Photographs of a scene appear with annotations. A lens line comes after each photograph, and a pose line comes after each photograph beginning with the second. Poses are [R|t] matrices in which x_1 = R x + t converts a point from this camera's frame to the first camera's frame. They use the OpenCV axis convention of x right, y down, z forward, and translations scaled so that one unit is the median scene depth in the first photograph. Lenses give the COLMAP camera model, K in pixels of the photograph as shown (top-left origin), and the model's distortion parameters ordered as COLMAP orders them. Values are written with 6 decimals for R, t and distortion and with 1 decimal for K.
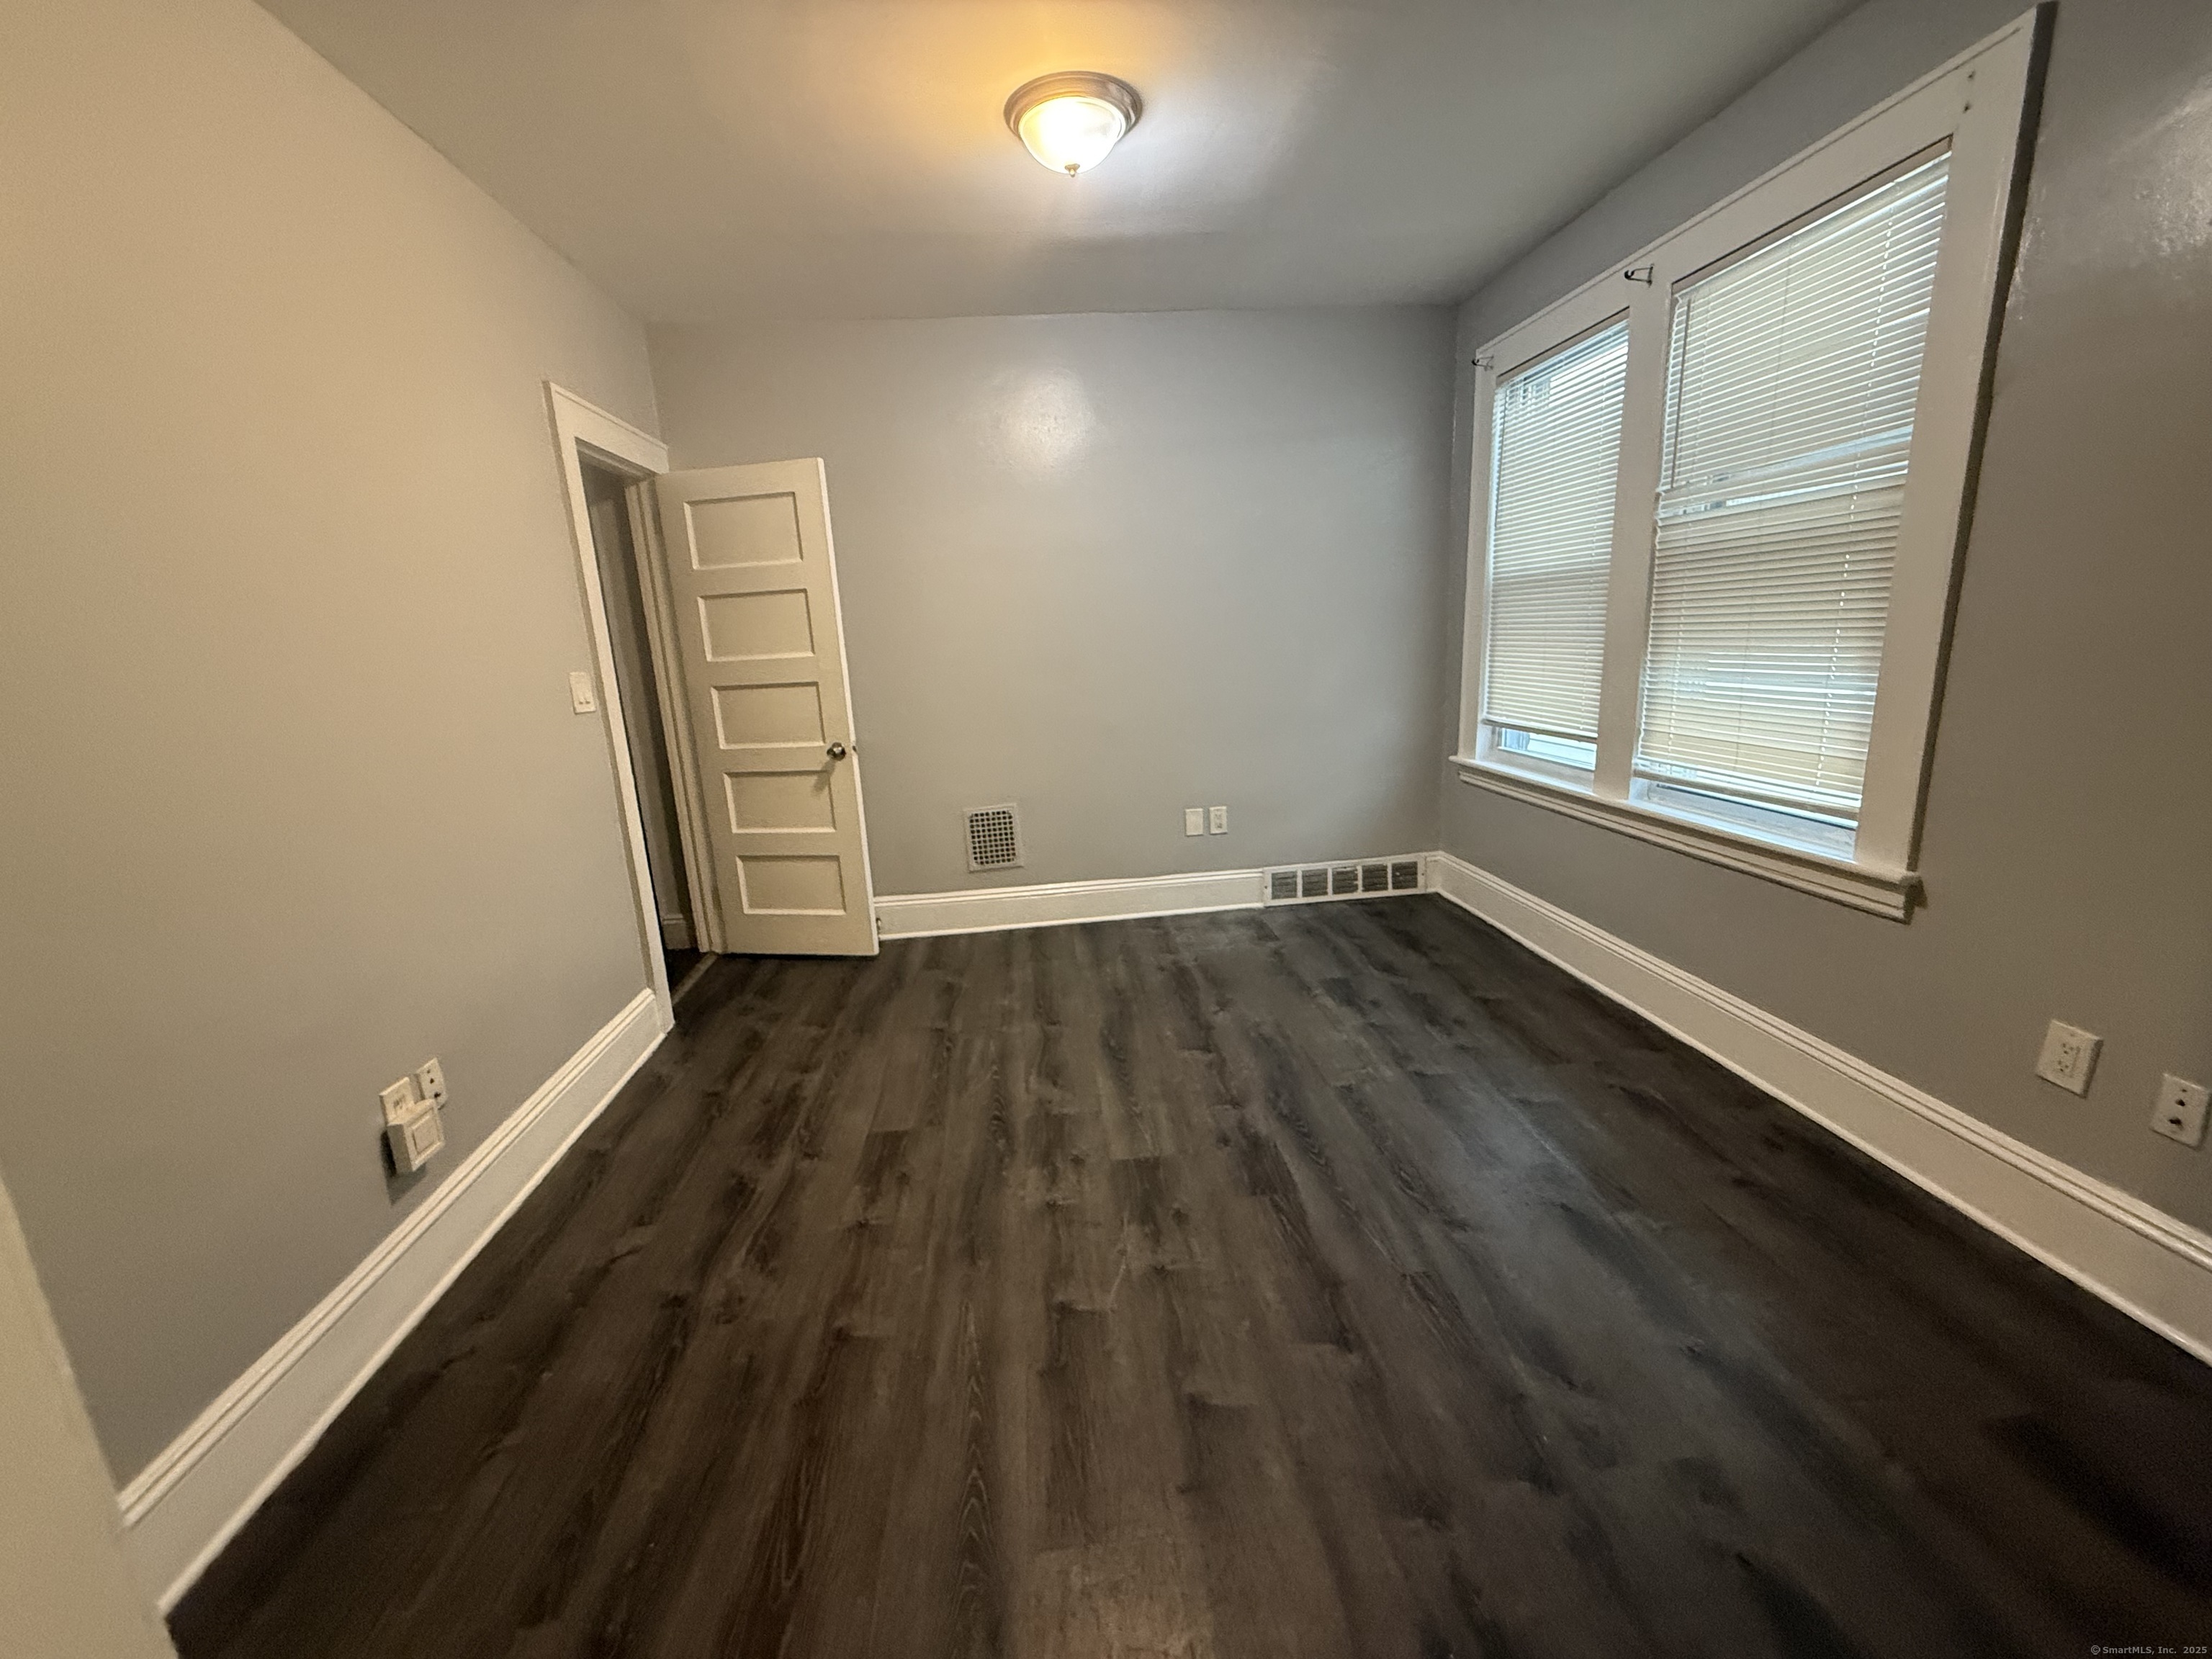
lens RADIAL K [[878.7, 0, 1097.5], [0, 878.7, 825.9], [0, 0, 1]] dist [-0.001260, -0.000050]
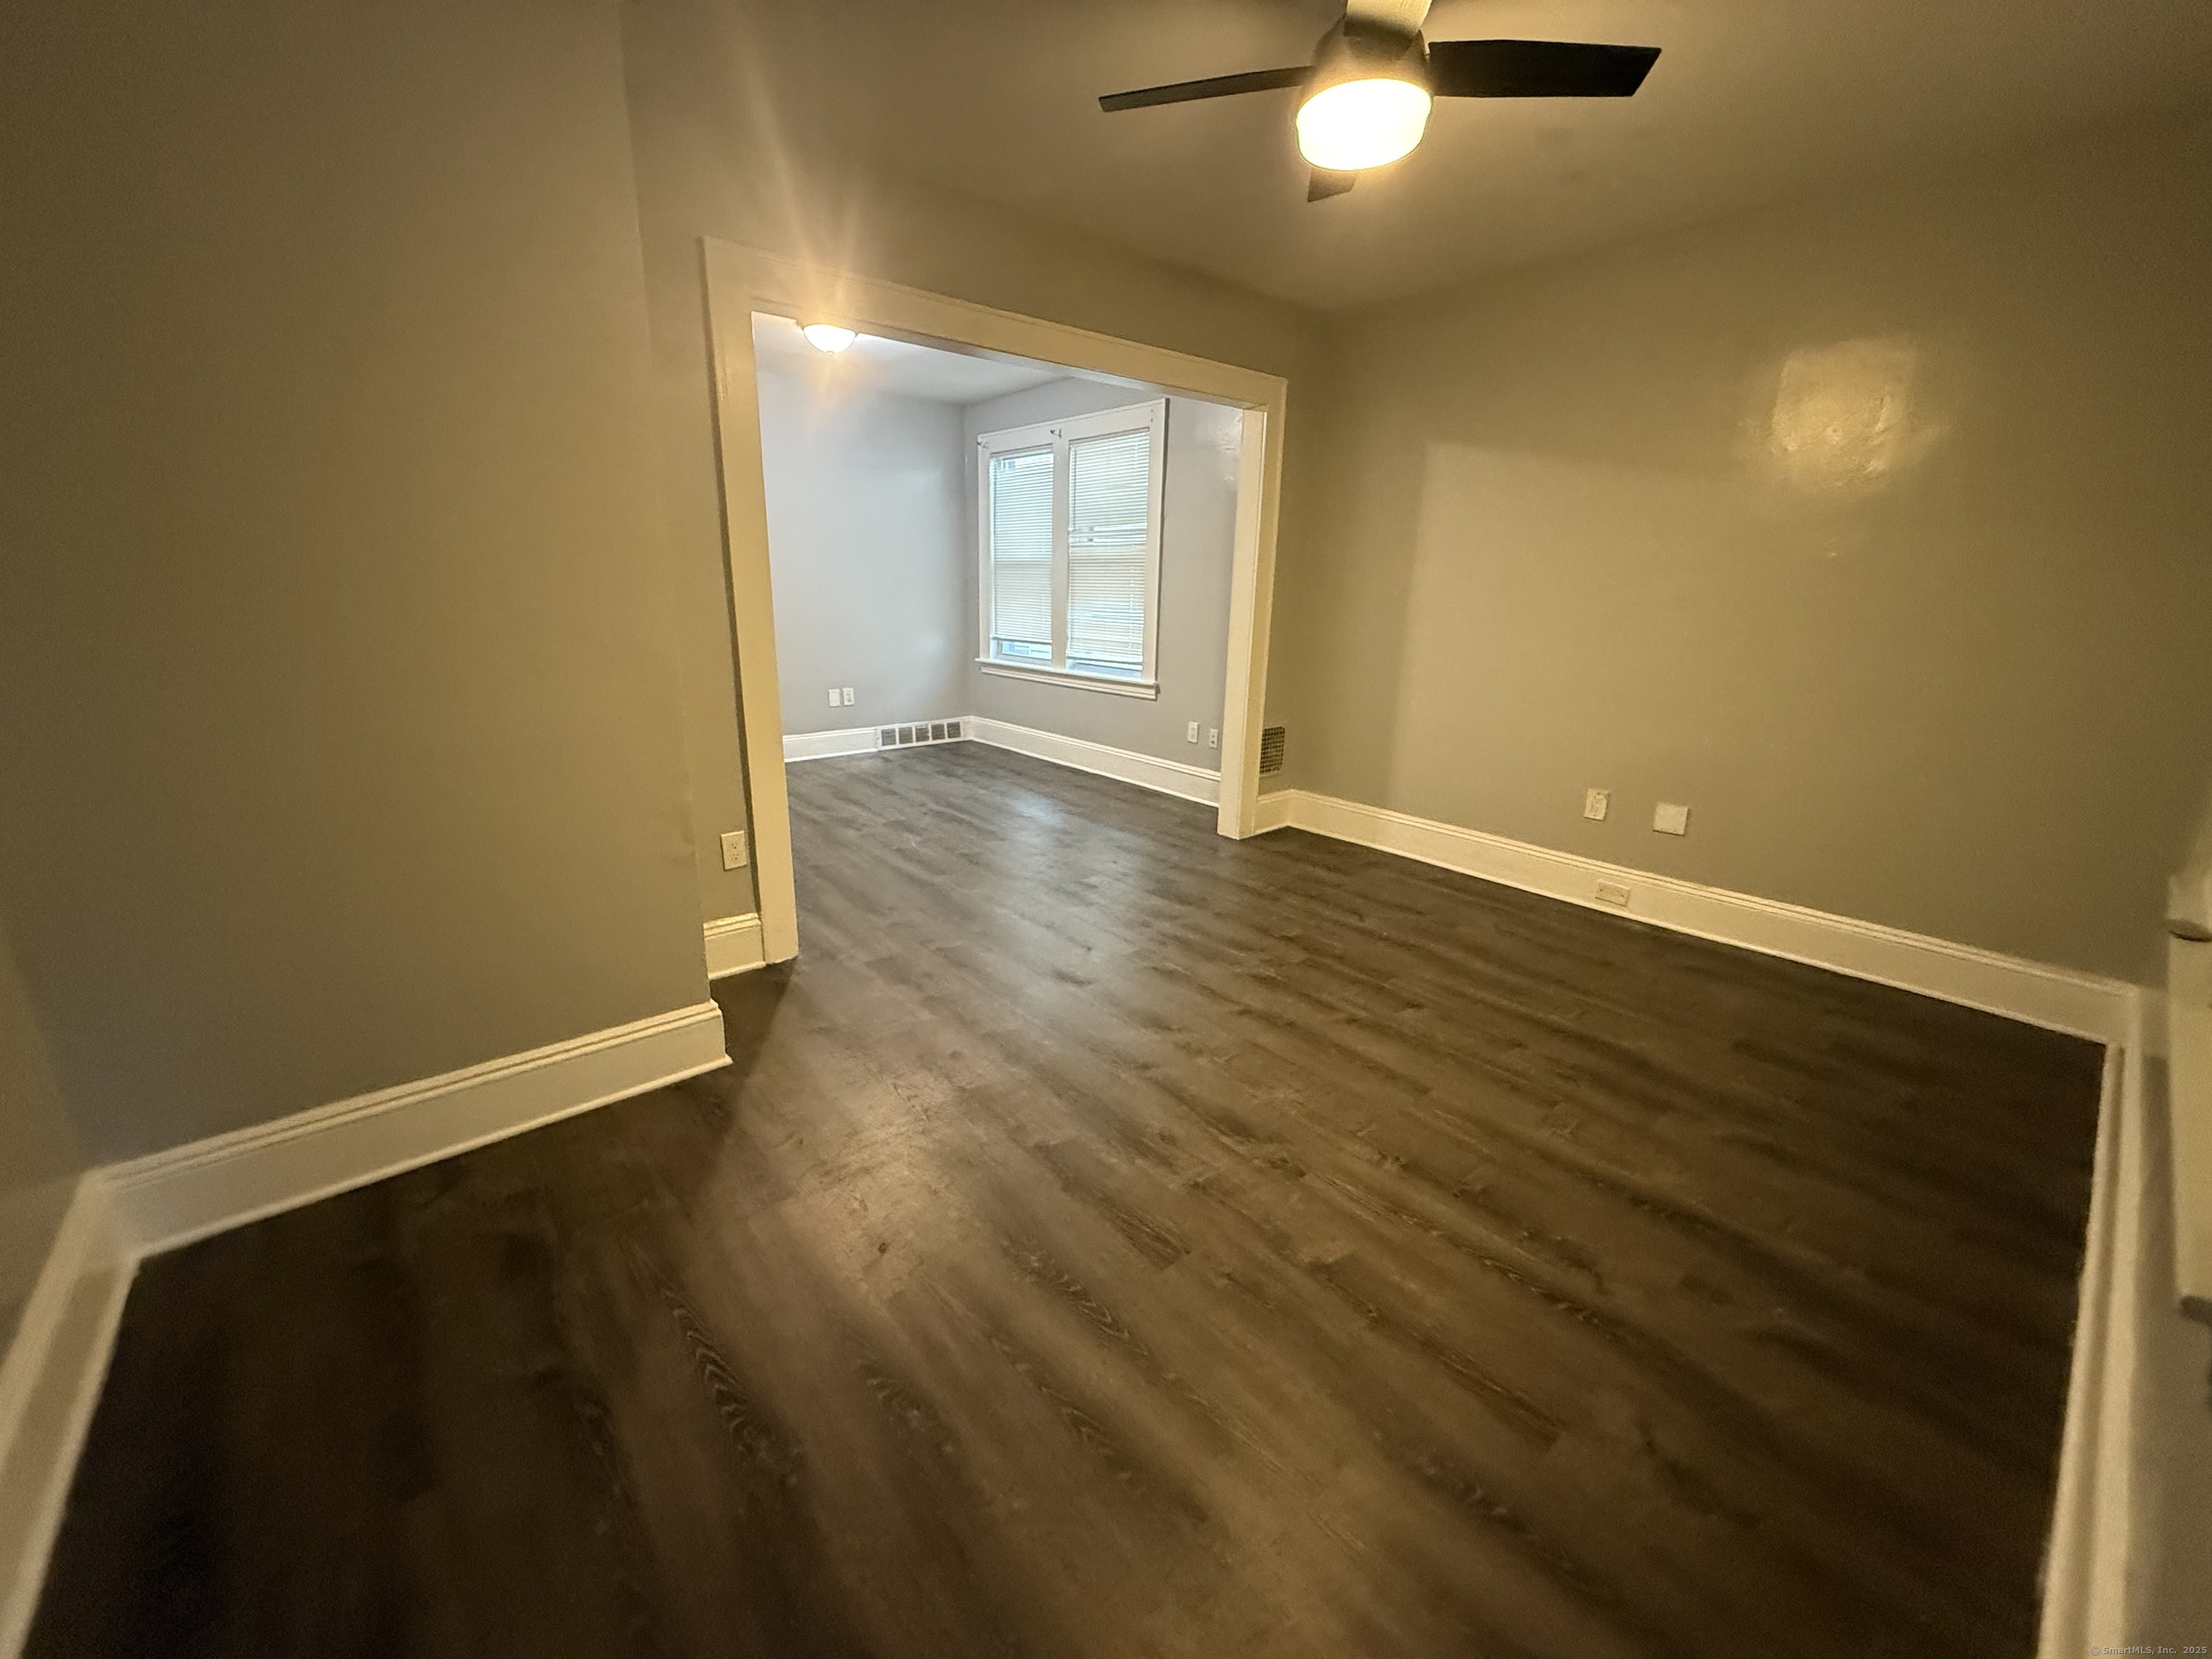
lens RADIAL K [[878.7, 0, 1100.2], [0, 878.7, 831.2], [0, 0, 1]] dist [-0.001260, -0.000050]
pose [[0.815850, -0.091773, 0.570934, -0.513235], [0.064346, 0.995602, 0.068086, 0.189867], [-0.574672, -0.018811, 0.818168, -0.711113]]
